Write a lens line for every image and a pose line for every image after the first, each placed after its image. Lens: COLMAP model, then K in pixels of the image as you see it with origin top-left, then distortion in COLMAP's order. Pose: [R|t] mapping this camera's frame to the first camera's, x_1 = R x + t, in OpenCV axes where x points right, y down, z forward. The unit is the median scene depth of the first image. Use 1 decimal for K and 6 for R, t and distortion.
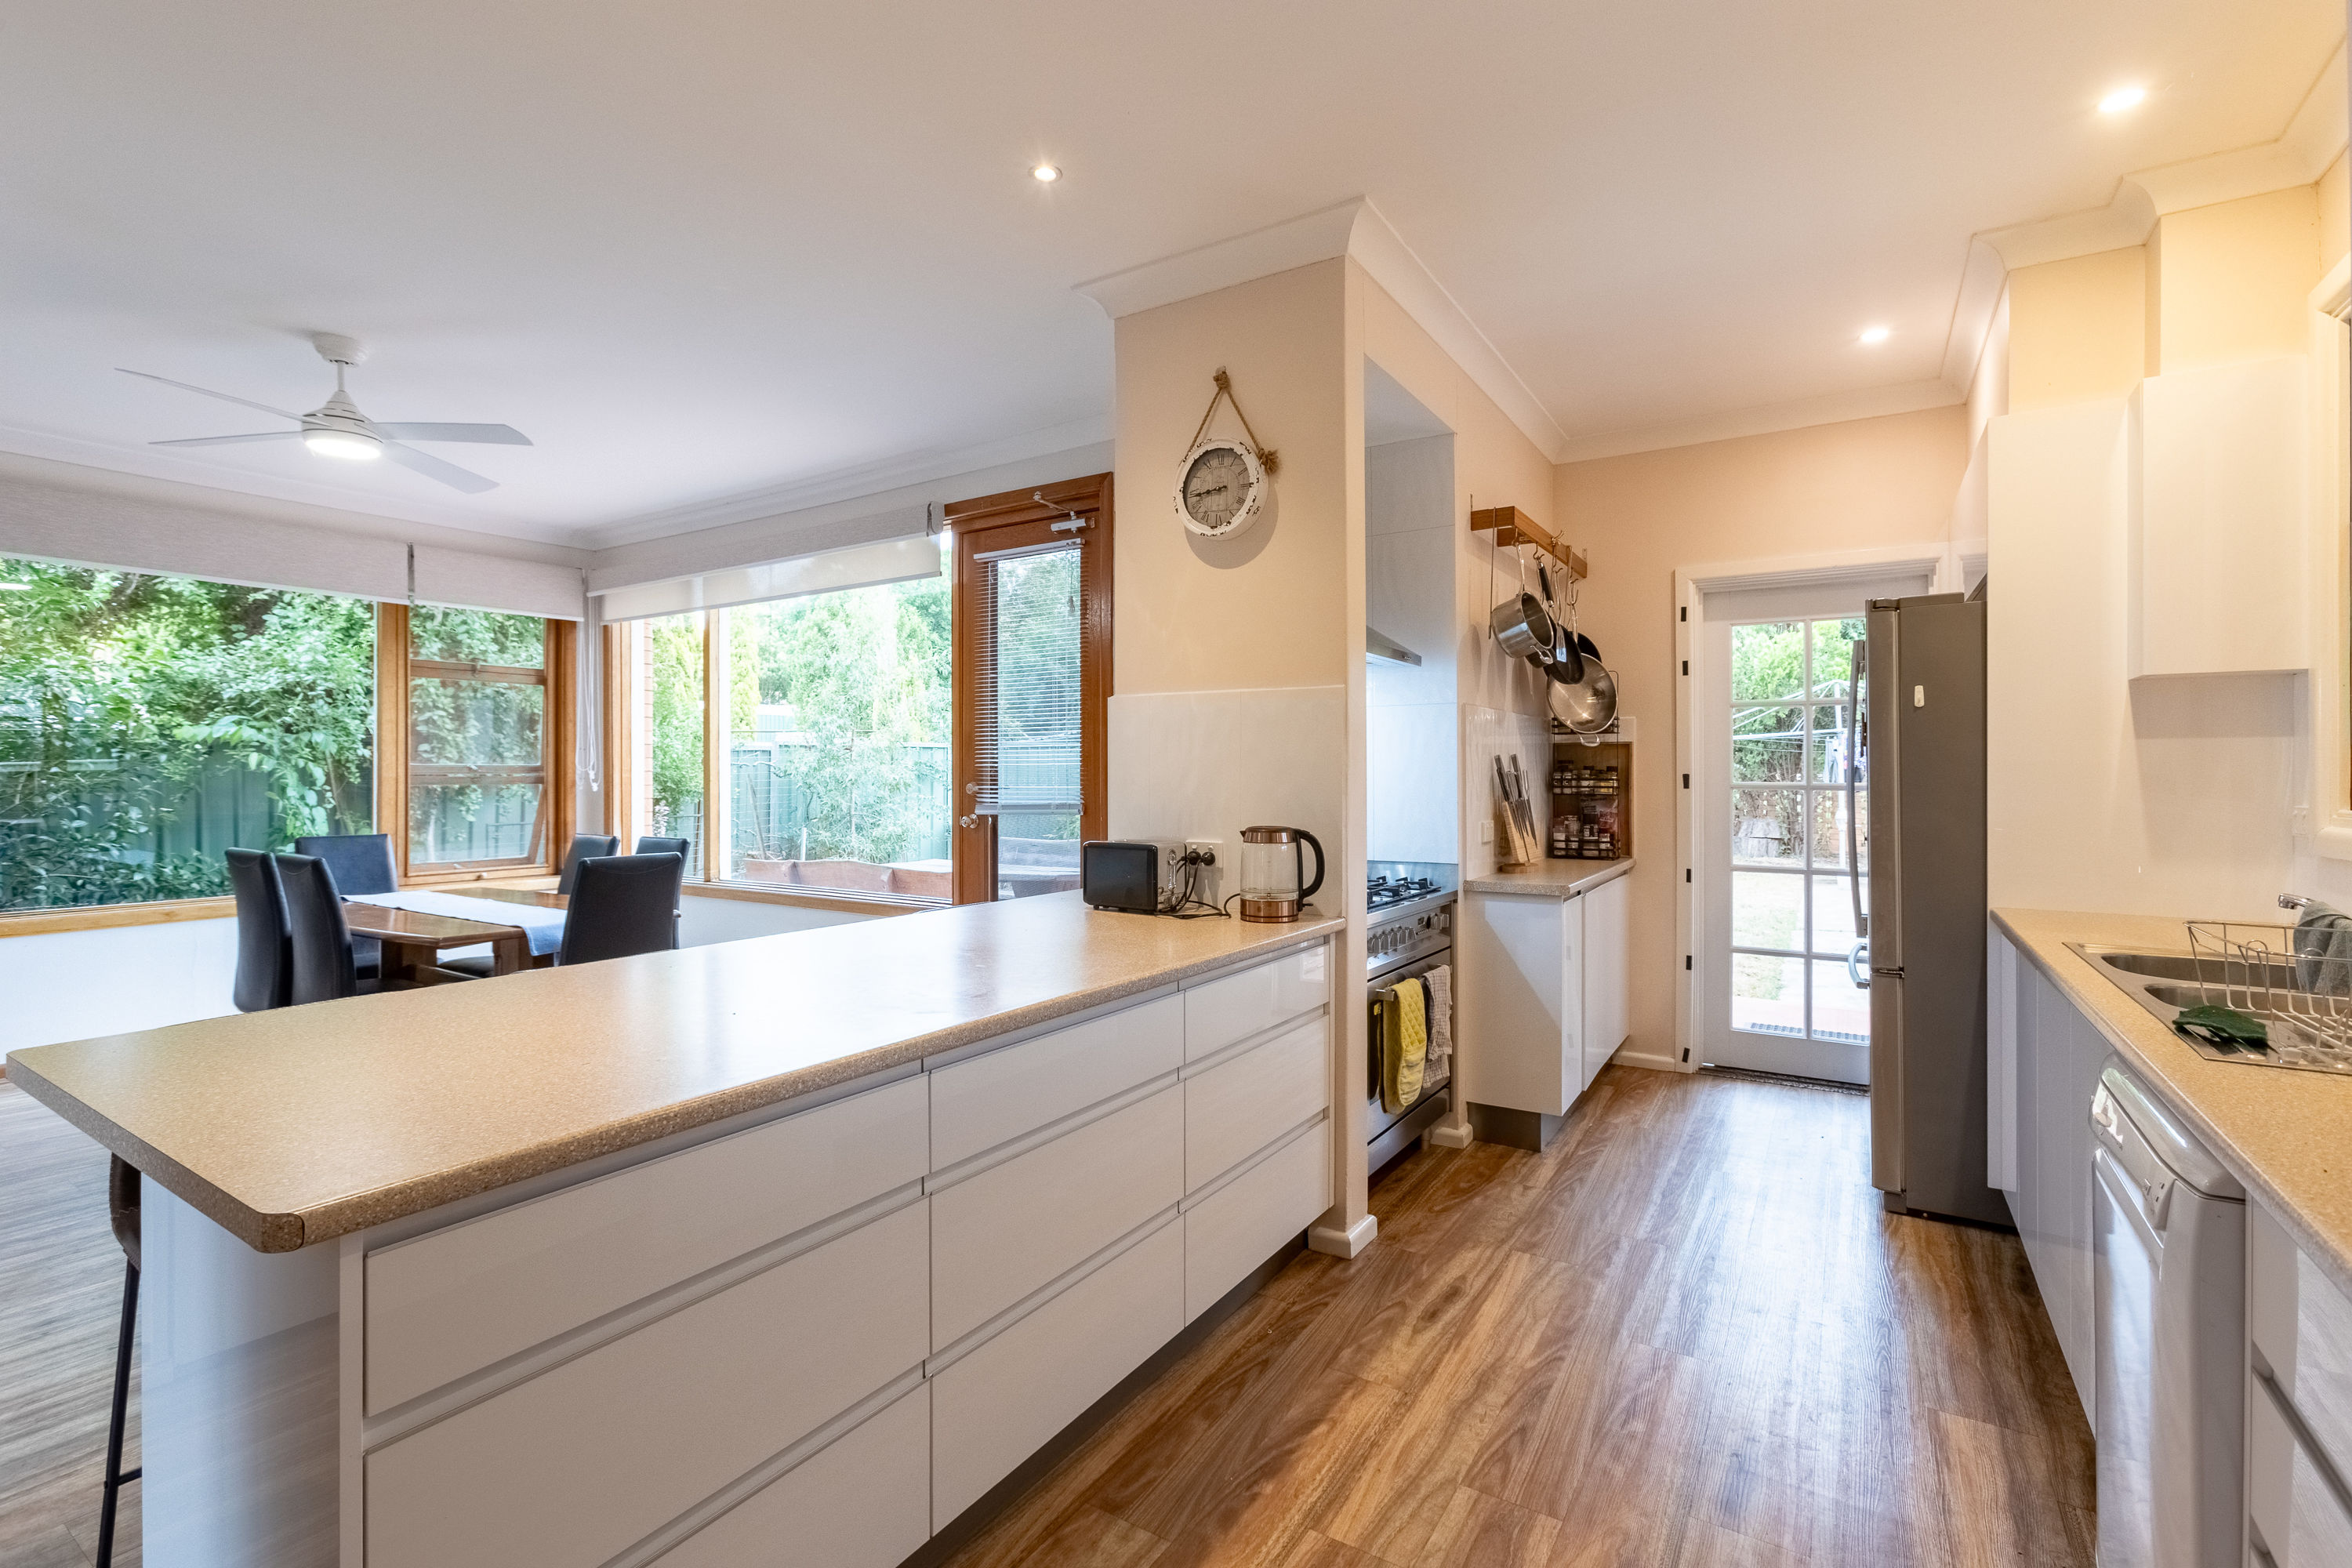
lens RADIAL K [[1050.9, 0, 1182.8], [0, 1050.9, 776.4], [0, 0, 1]] dist [0.001493, 0.002385]
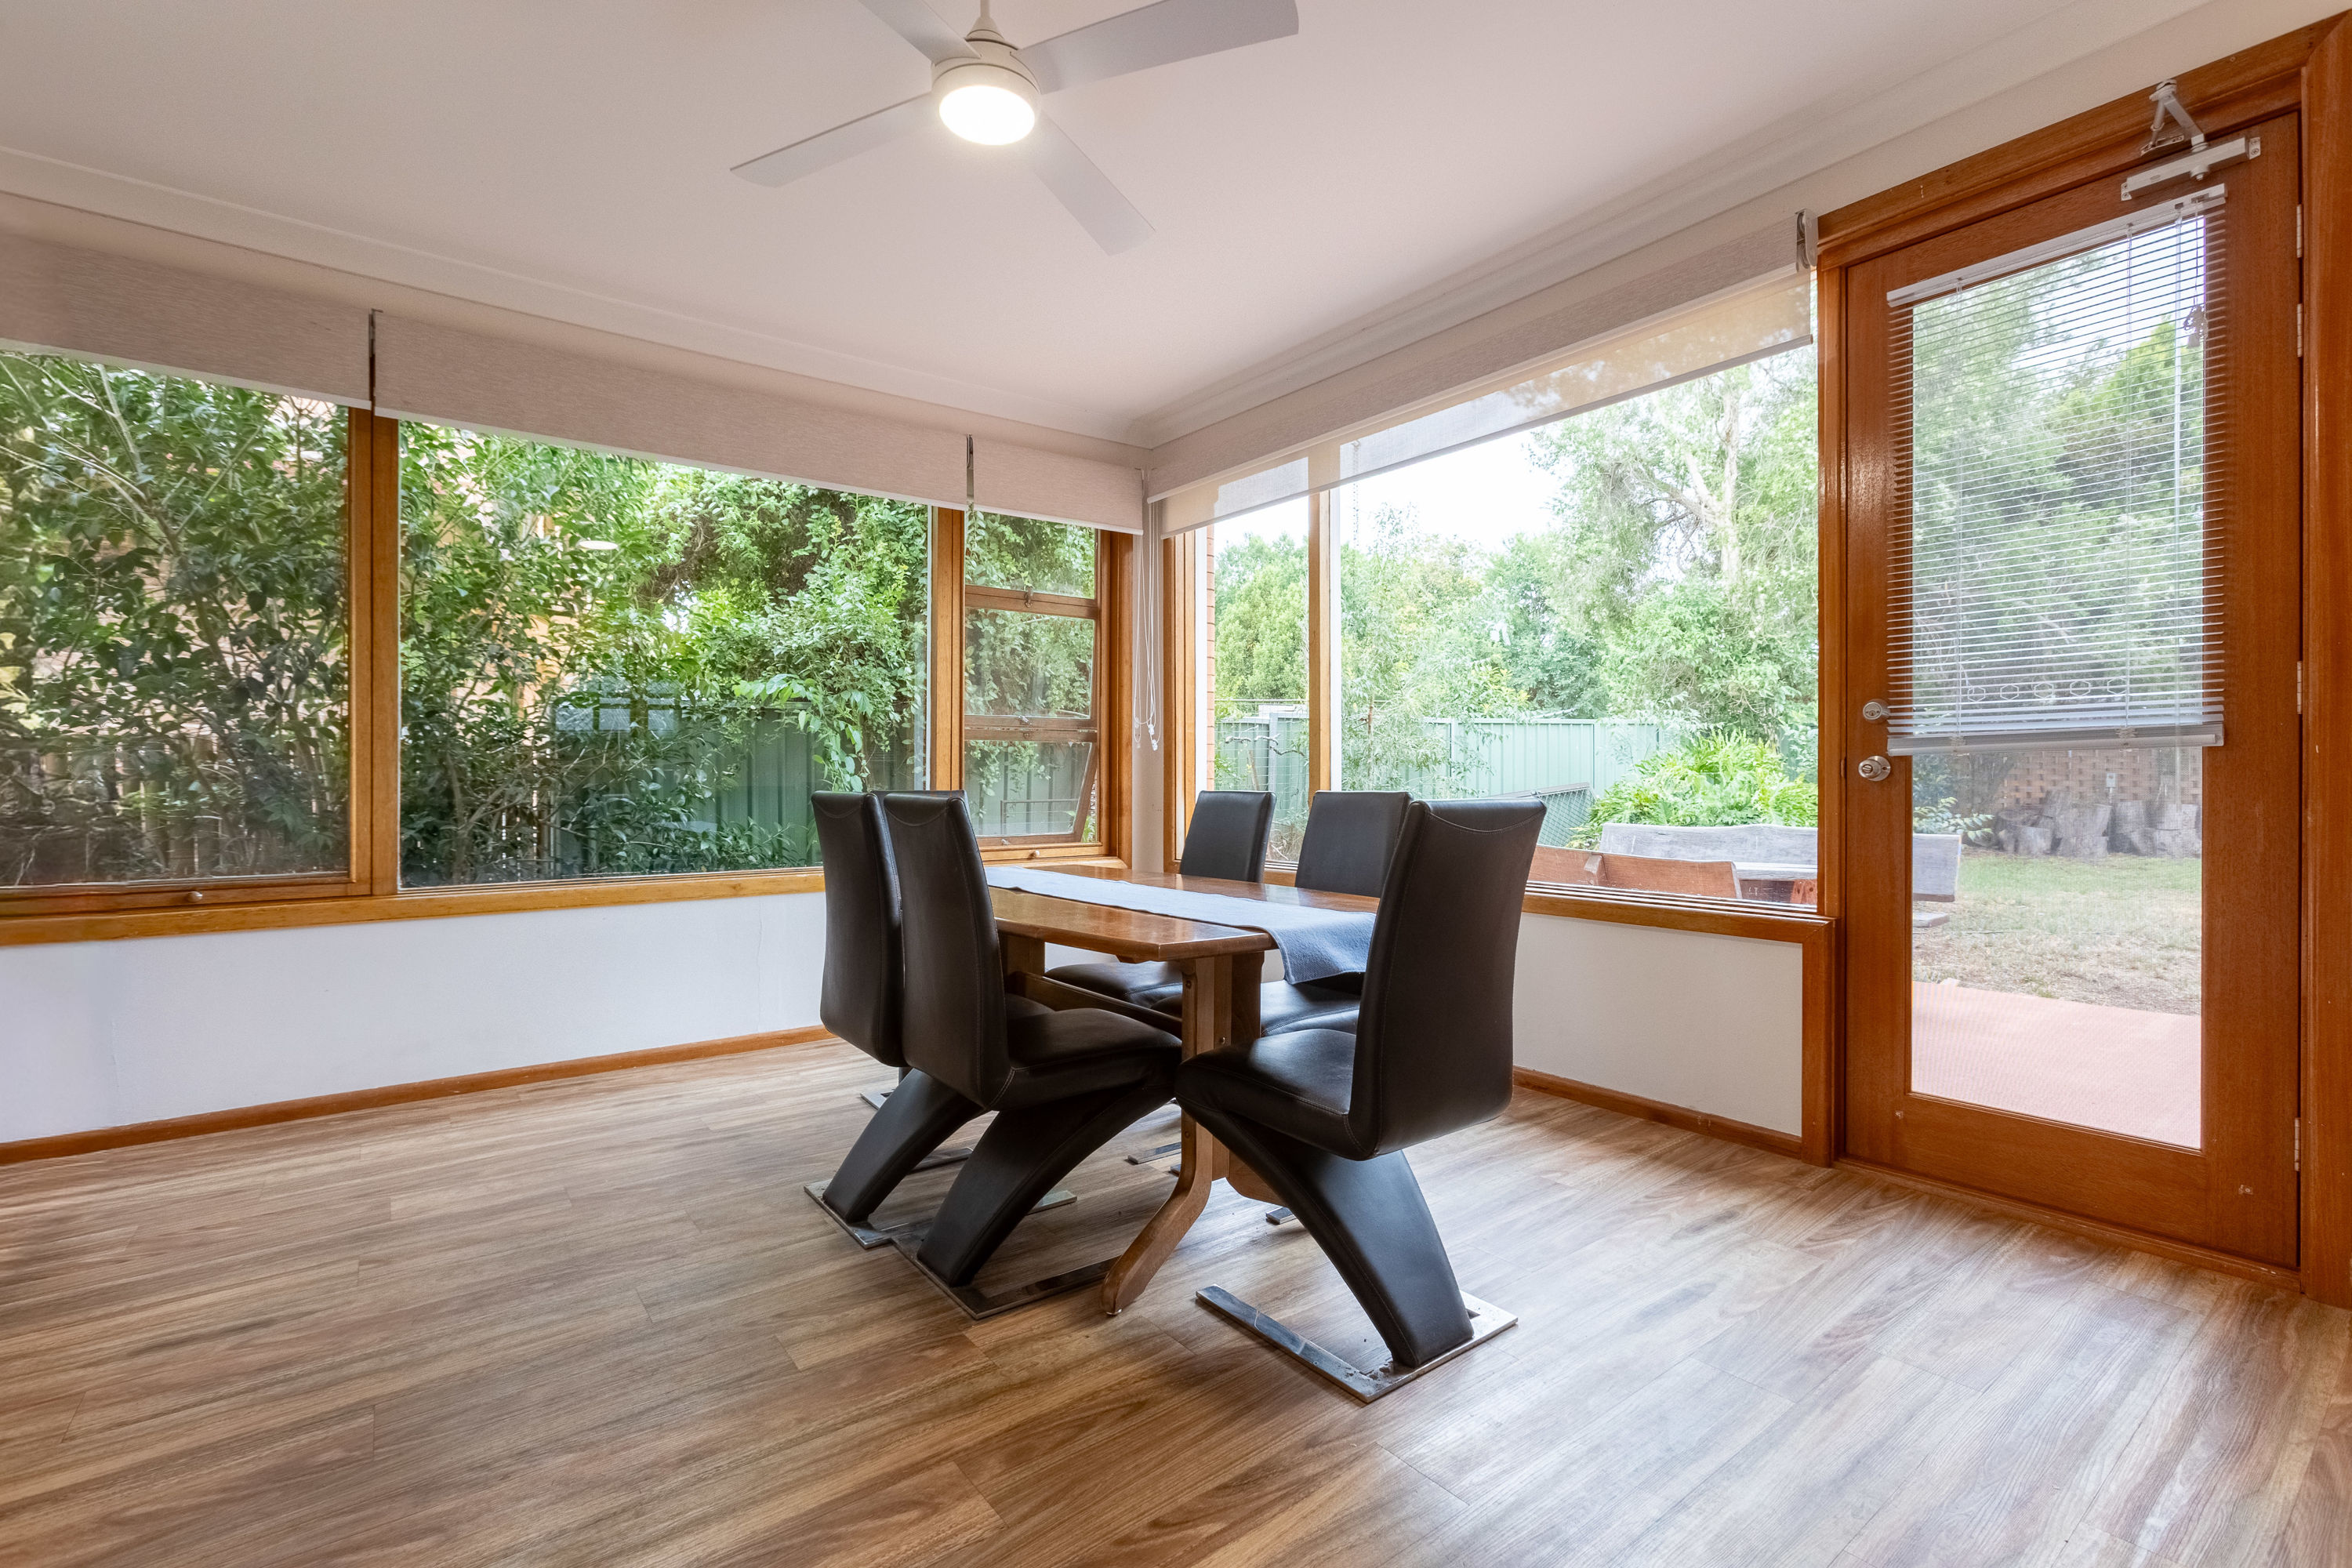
lens RADIAL K [[1050.9, 0, 1170.4], [0, 1050.9, 781.4], [0, 0, 1]] dist [0.001493, 0.002385]
pose [[0.938511, 0.001013, -0.345247, -0.278362], [-0.000659, 0.999999, 0.001144, 0.036372], [0.345248, -0.000846, 0.938511, 0.267198]]
